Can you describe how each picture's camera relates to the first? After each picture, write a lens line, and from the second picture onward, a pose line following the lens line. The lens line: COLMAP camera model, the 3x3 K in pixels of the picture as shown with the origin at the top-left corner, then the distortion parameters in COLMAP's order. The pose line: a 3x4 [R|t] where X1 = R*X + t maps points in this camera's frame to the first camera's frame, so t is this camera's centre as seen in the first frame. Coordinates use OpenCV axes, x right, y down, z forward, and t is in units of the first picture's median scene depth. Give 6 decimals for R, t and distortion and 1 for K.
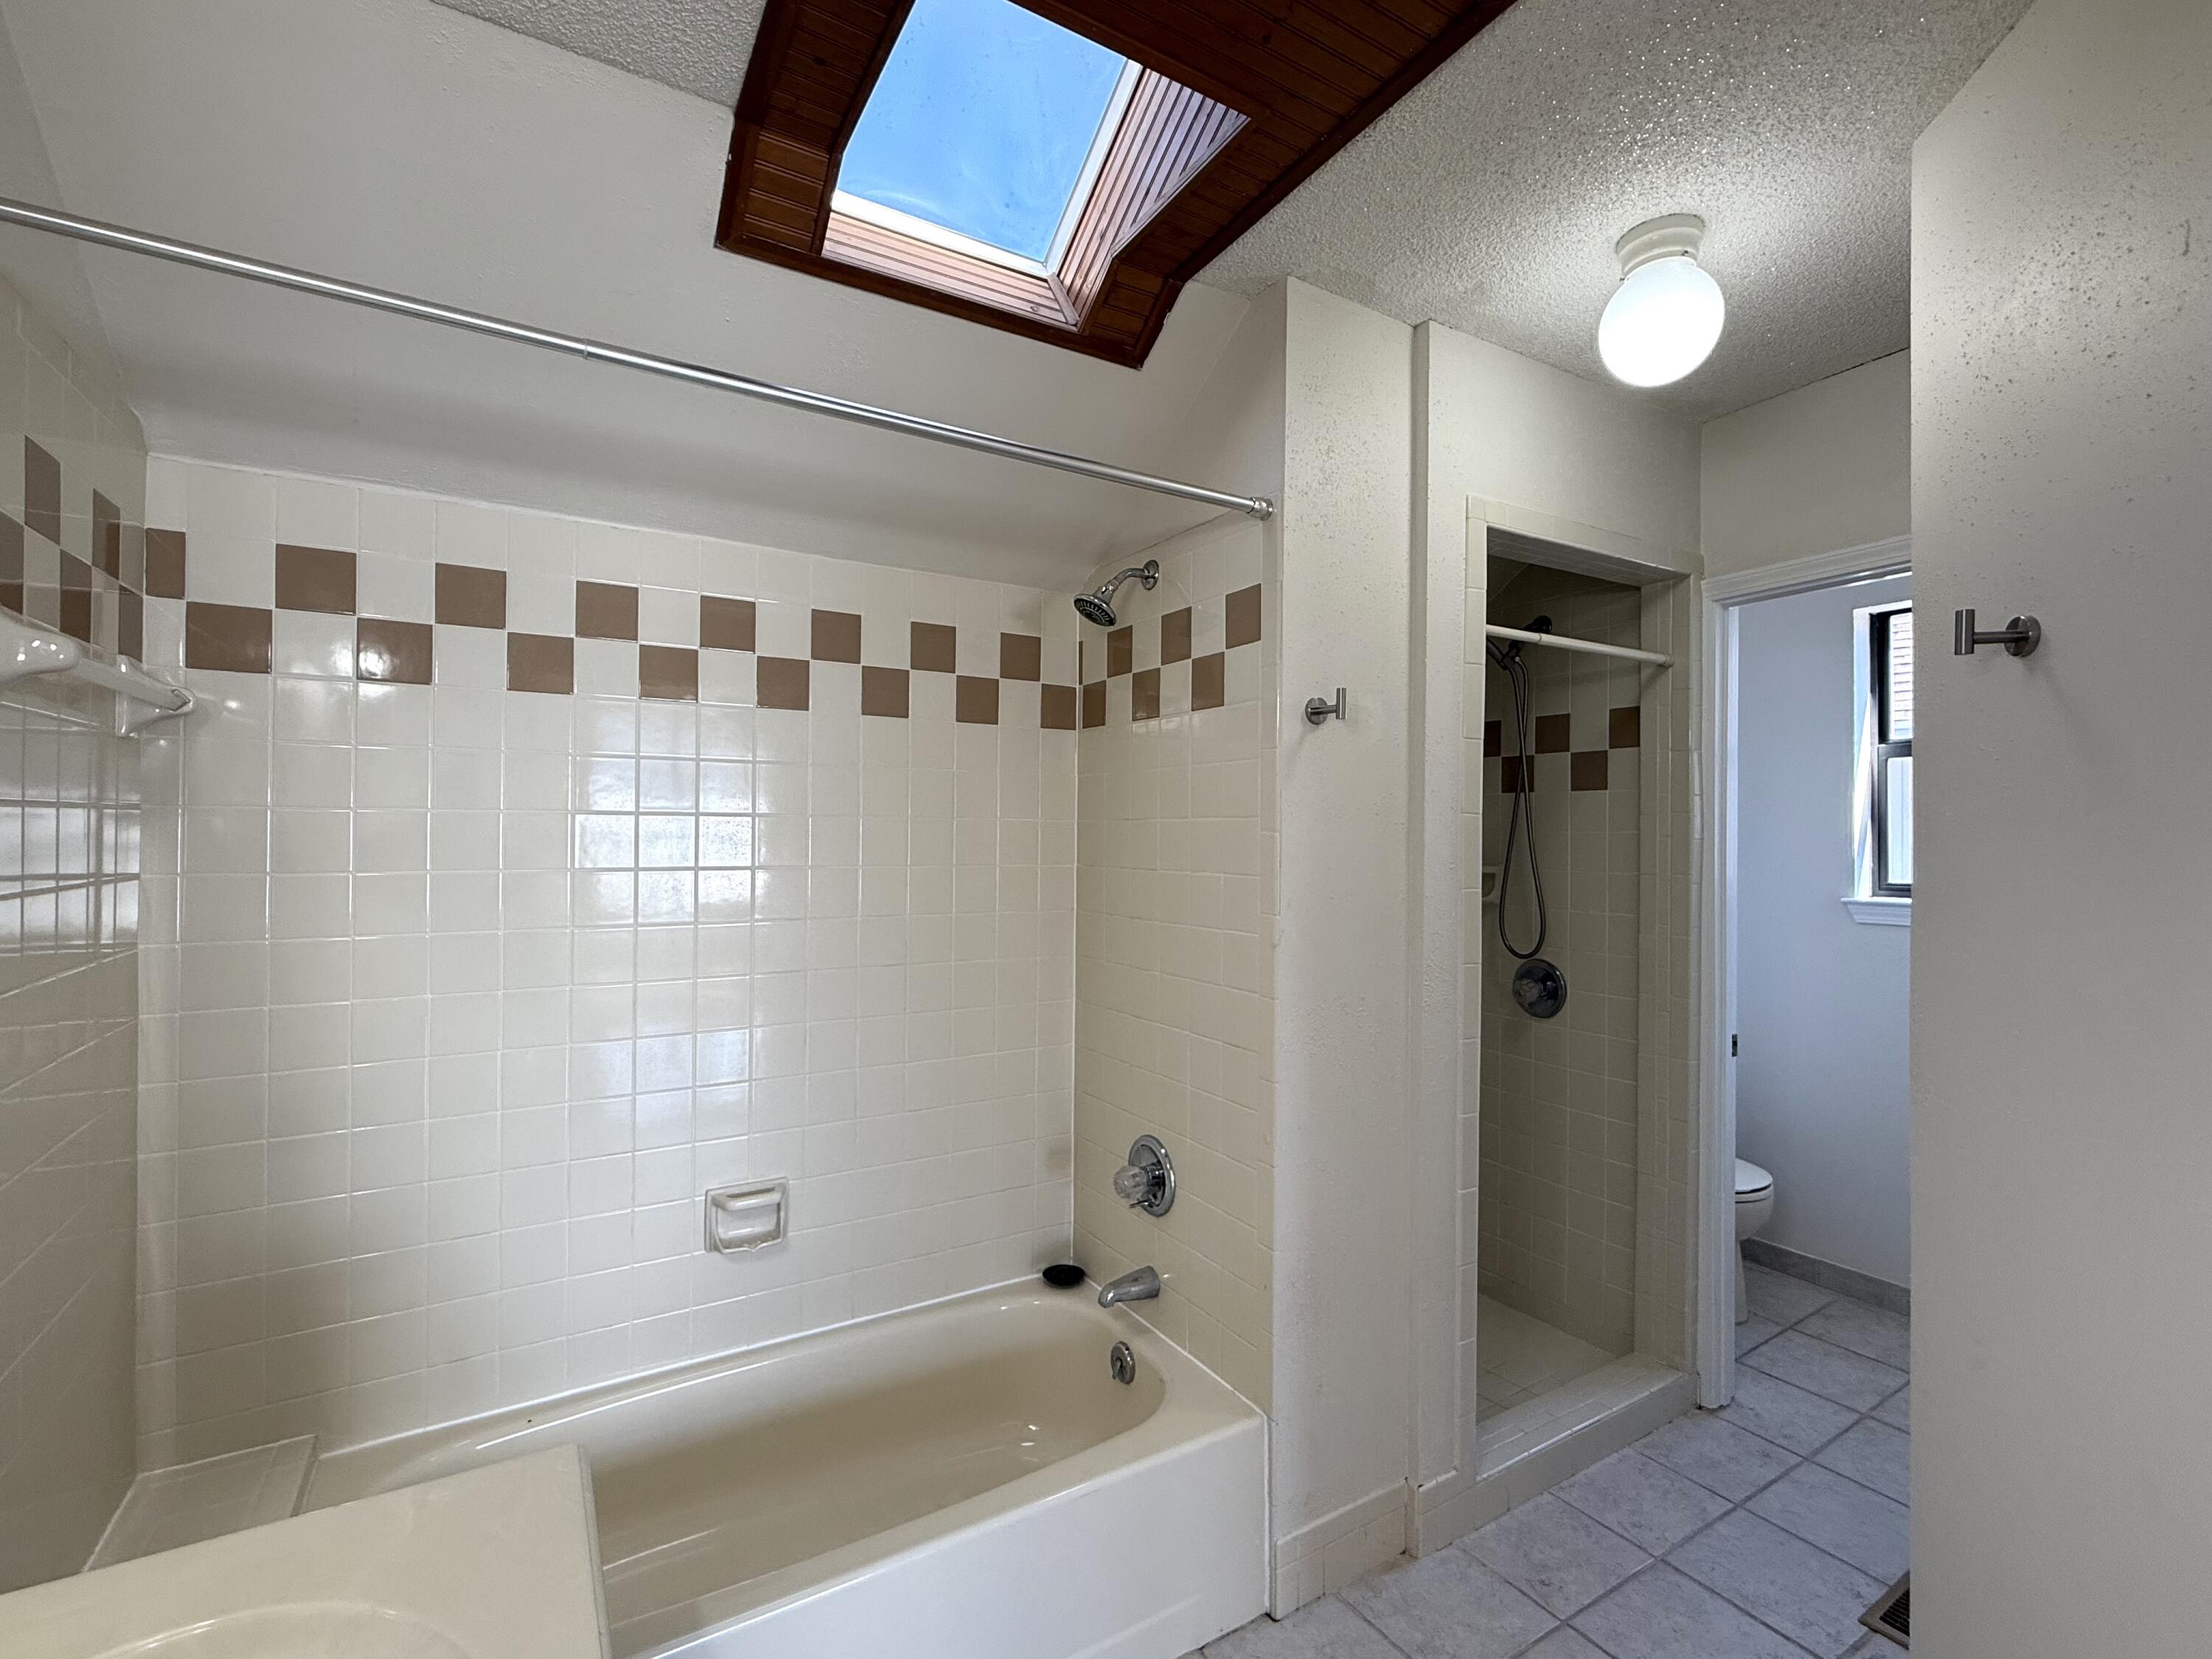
lens RADIAL K [[994.4, 0, 1107.4], [0, 994.4, 818.2], [0, 0, 1]] dist [0.004308, -0.000157]
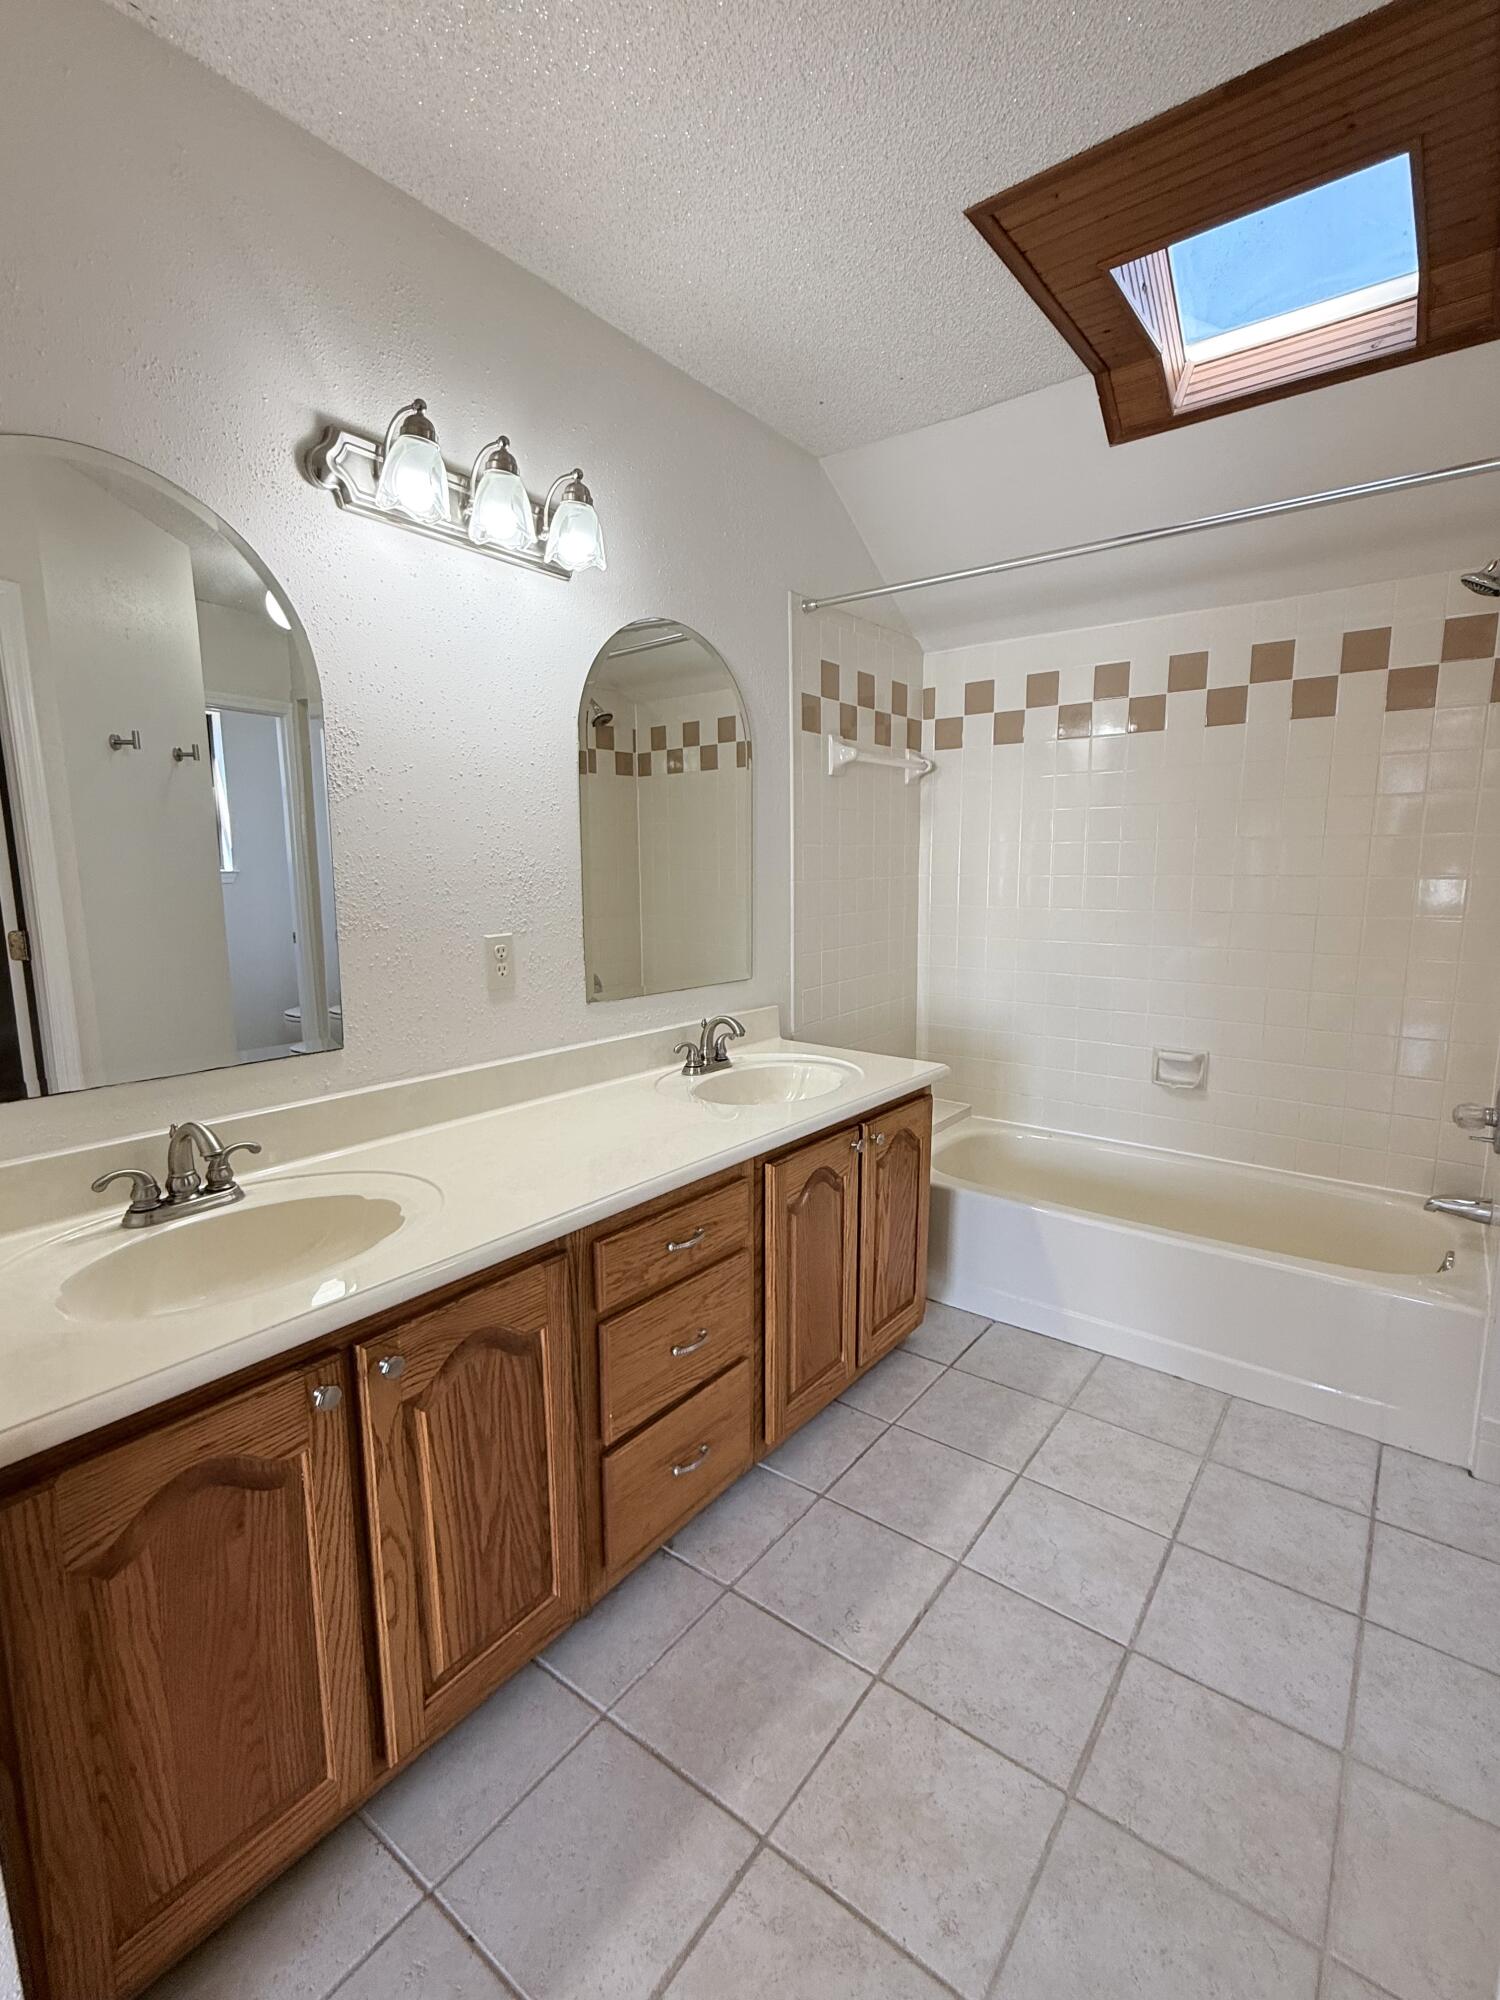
lens RADIAL K [[899.1, 0, 756.2], [0, 899.1, 1005.5], [0, 0, 1]] dist [0.004308, -0.000157]
pose [[0.367427, 0.138001, -0.919757, 0.774897], [0.016461, 0.987811, 0.154787, 0.087070], [0.929907, -0.072013, 0.360677, -0.127707]]
